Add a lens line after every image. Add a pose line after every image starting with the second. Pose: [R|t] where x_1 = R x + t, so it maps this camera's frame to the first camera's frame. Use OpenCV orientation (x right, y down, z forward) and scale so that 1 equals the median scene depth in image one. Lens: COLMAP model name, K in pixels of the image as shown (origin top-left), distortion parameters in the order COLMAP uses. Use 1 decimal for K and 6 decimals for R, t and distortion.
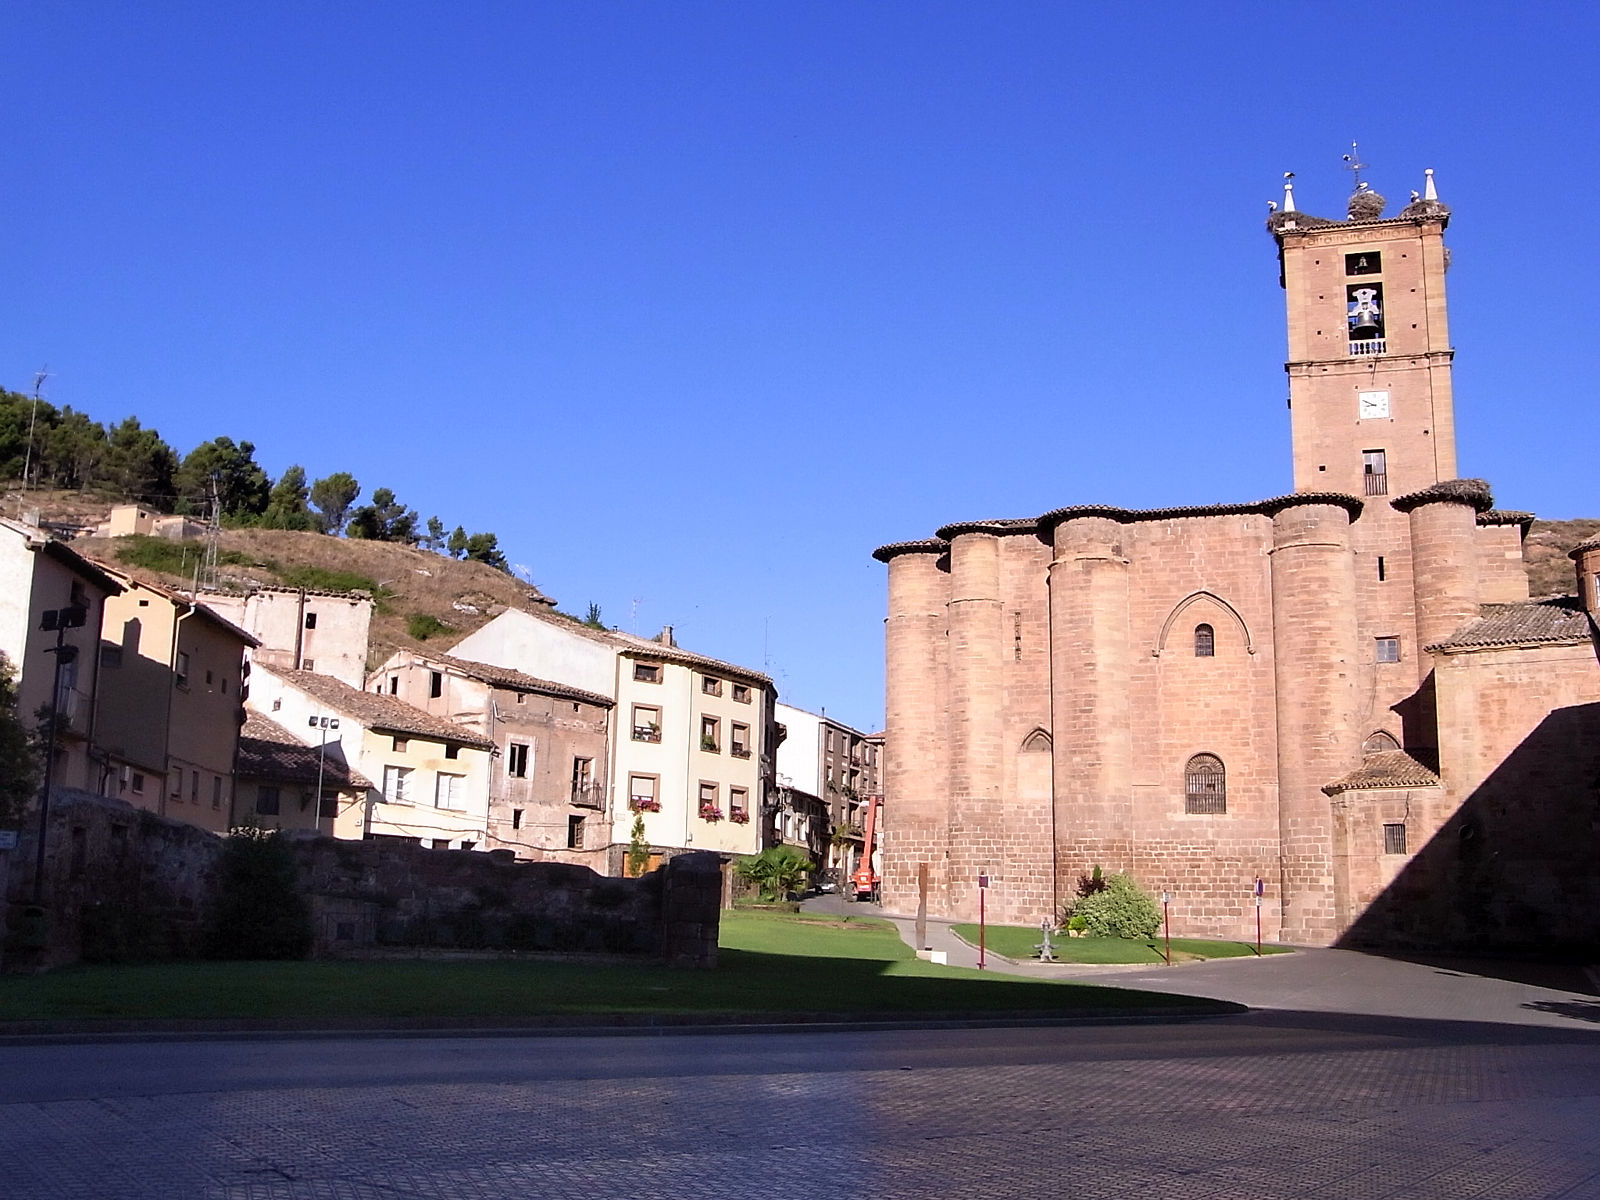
lens RADIAL K [[1712.6, 0, 800.0], [0, 1712.6, 600.0], [0, 0, 1]] dist [-0.071804, 0.182184]
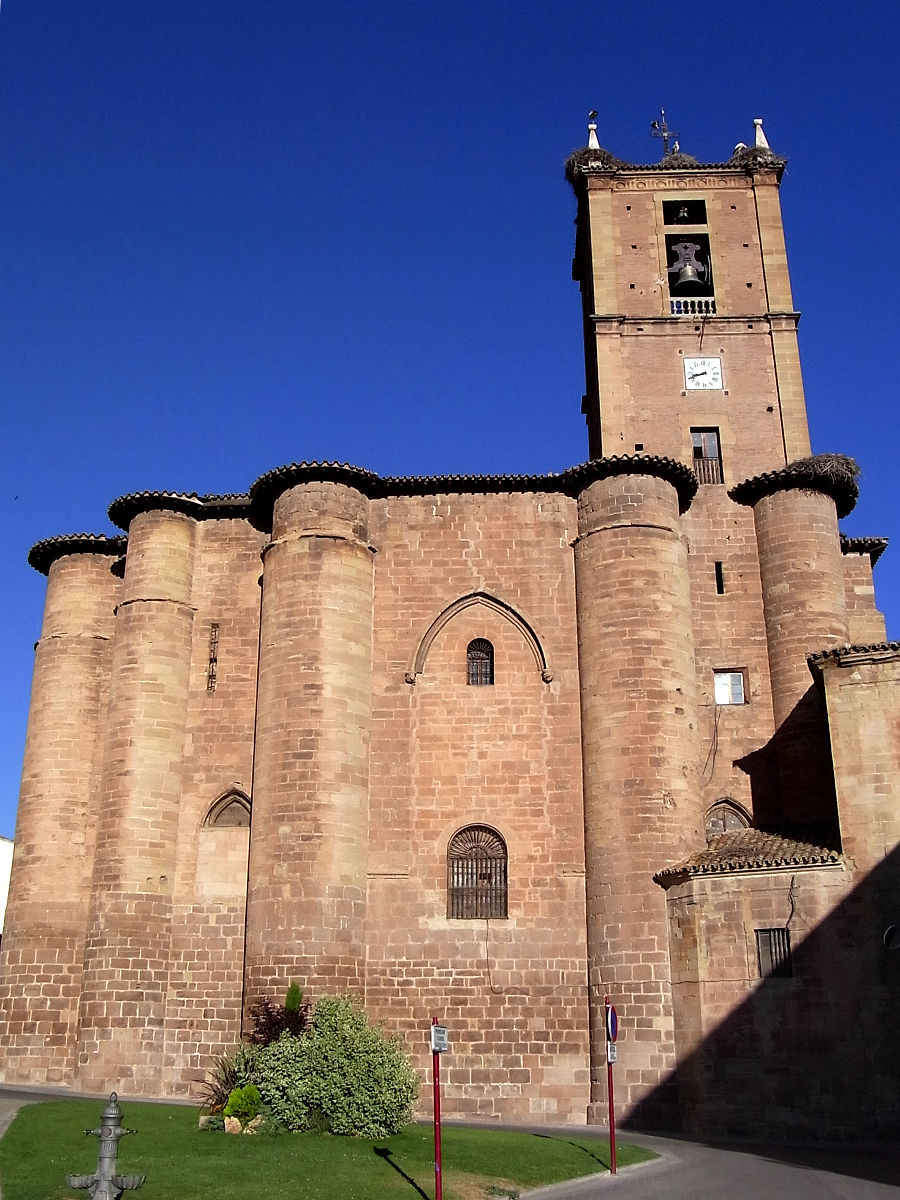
lens RADIAL K [[1343.1, 0, 434.6], [0, 1343.1, 553.5], [0, 0, 1]] dist [-0.095075, 0.201711]
pose [[0.971799, 0.078684, 0.222295, 0.095551], [-0.034147, 0.979708, -0.197500, 0.087882], [-0.233325, 0.184340, 0.954766, 0.480120]]
